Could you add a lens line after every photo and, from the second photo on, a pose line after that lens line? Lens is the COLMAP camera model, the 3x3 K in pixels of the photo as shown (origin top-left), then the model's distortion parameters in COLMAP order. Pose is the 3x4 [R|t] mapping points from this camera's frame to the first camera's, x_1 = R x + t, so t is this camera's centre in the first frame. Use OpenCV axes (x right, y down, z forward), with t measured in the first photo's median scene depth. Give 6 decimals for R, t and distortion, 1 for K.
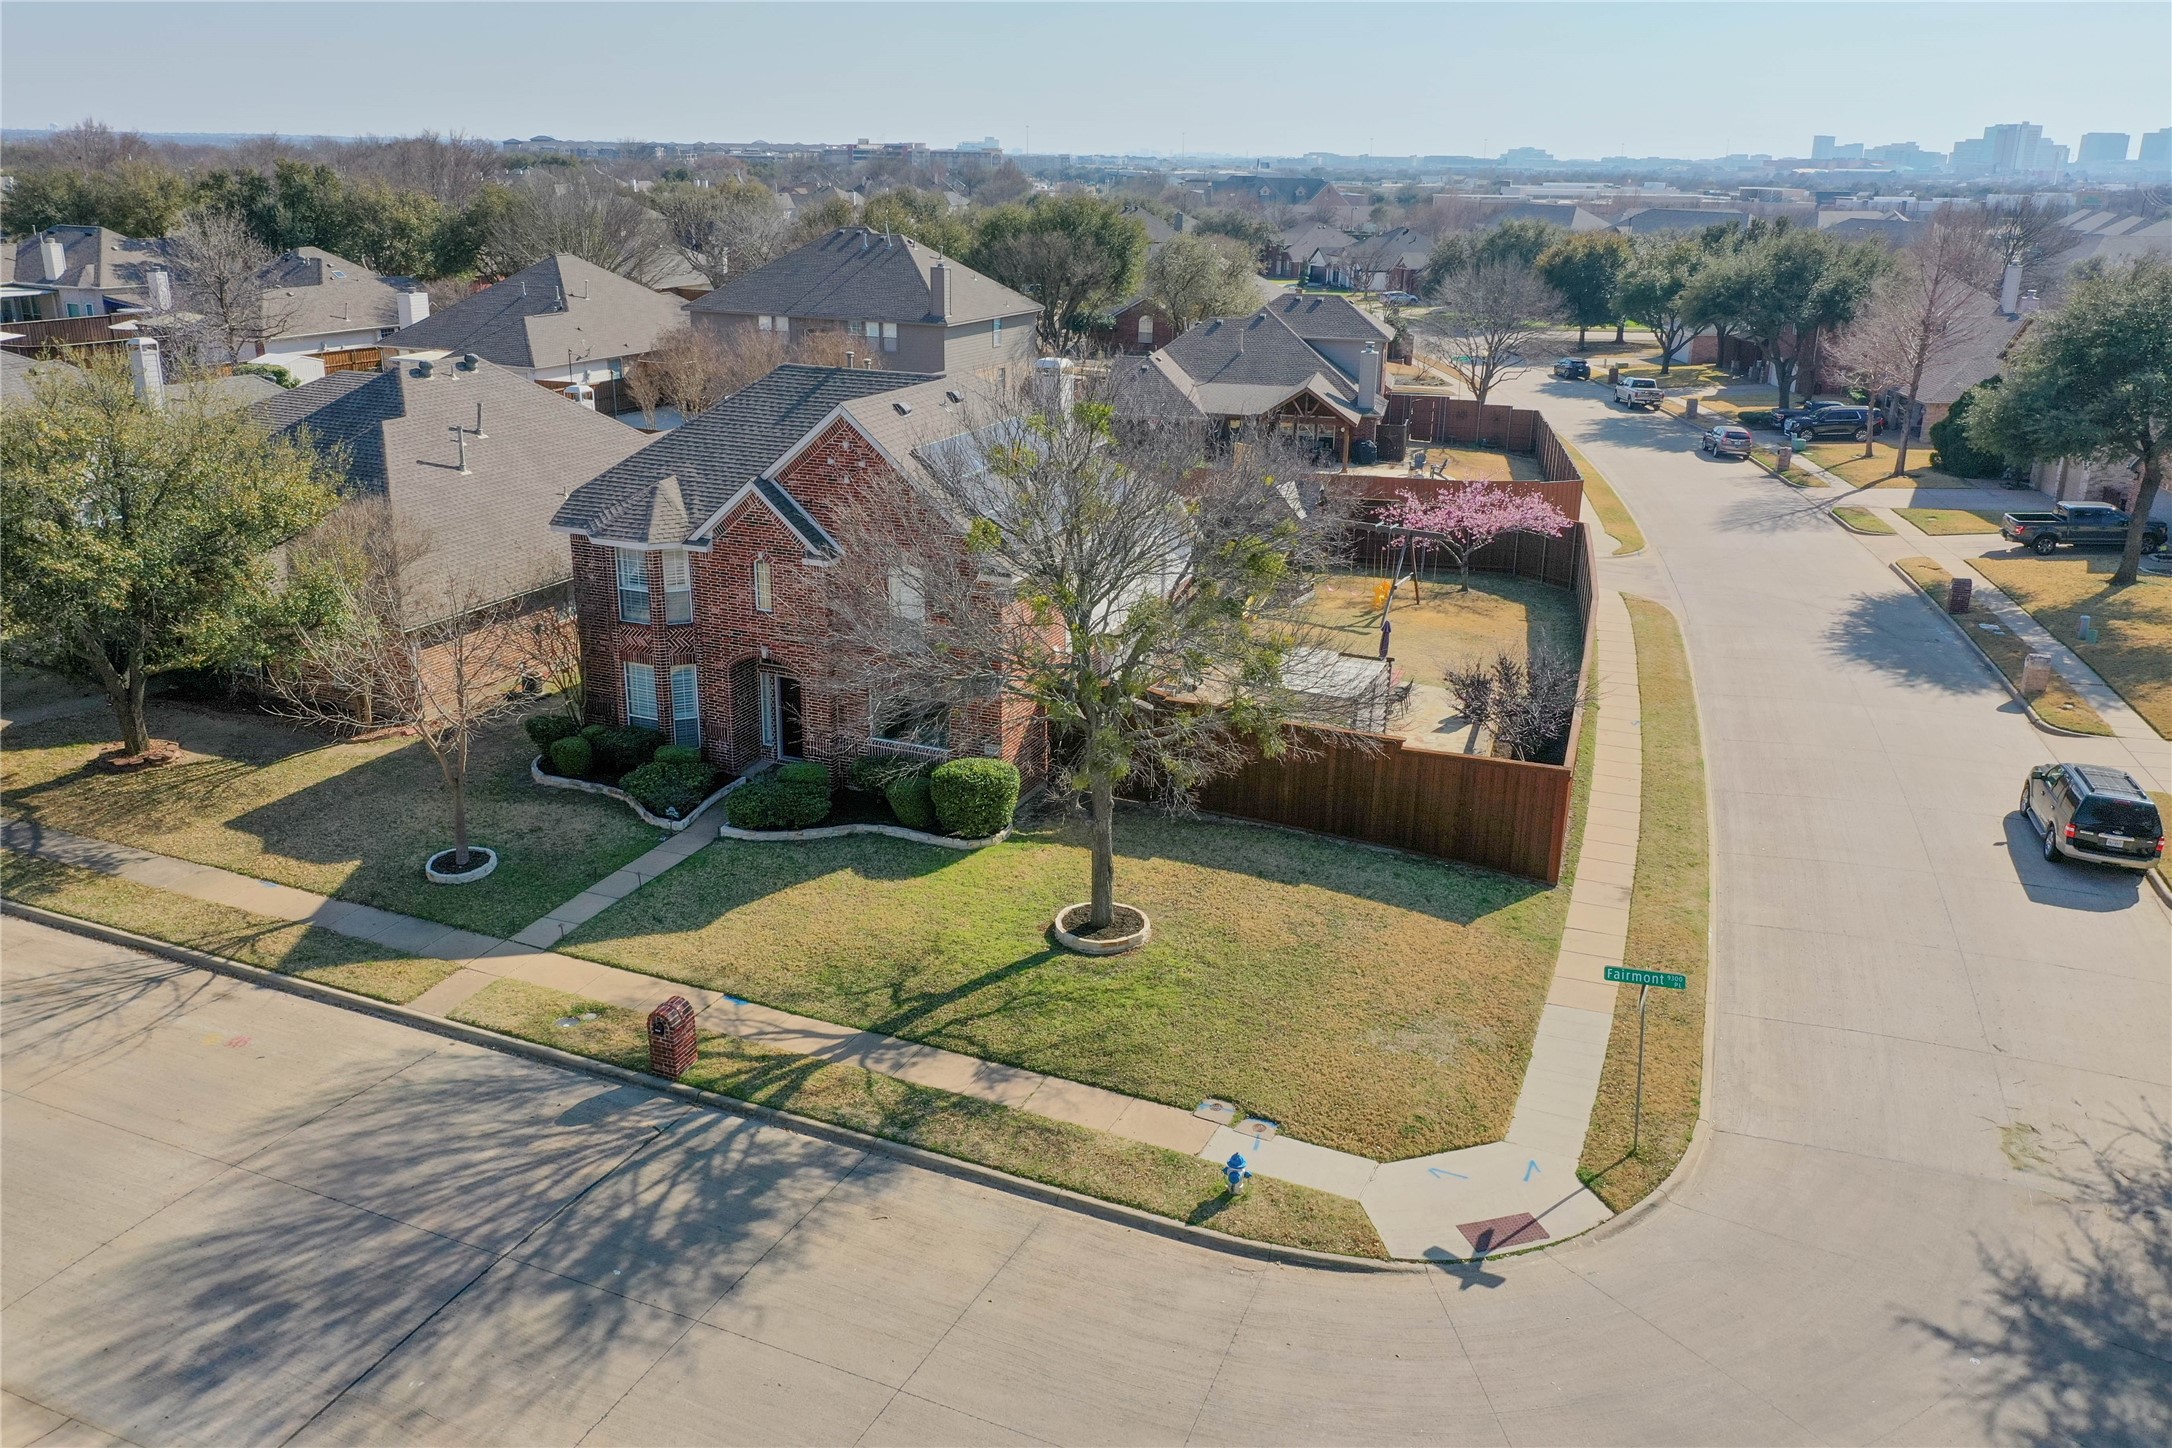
lens RADIAL K [[1707.3, 0, 1092.0], [0, 1707.3, 726.7], [0, 0, 1]] dist [0.008255, 0.006700]
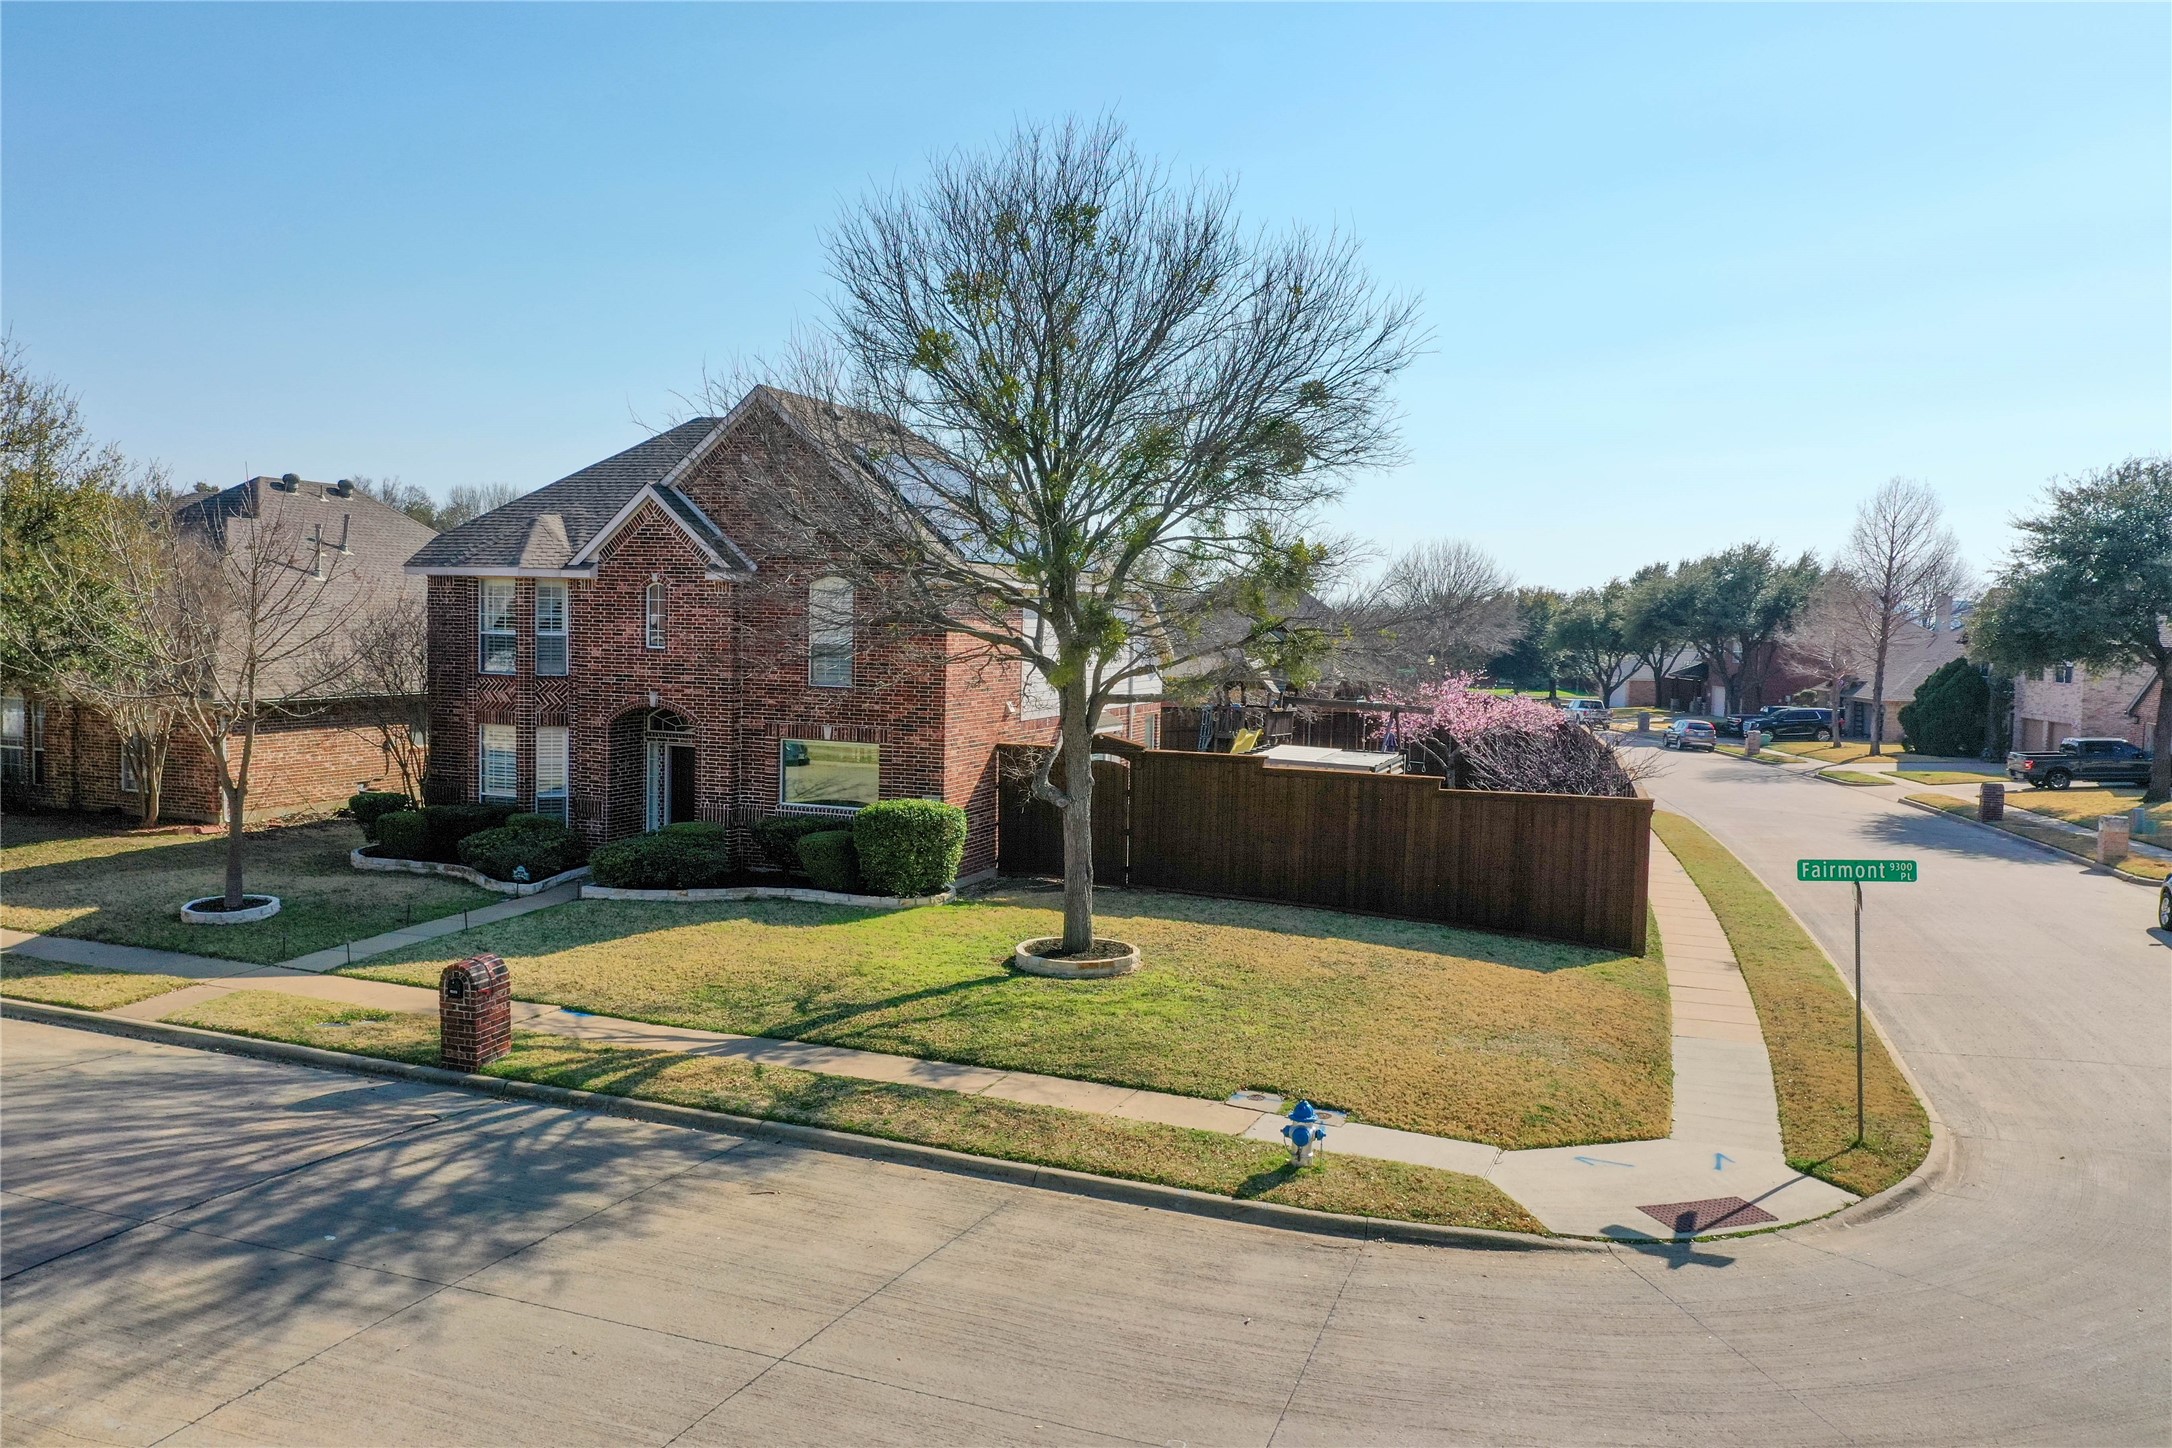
lens RADIAL K [[1709.7, 0, 1086.0], [0, 1709.7, 724.0], [0, 0, 1]] dist [0.013032, -0.002868]
pose [[0.999096, 0.005146, 0.042198, -0.027031], [0.006017, 0.965533, -0.260210, 0.255011], [-0.042083, 0.260228, 0.964630, 0.285896]]
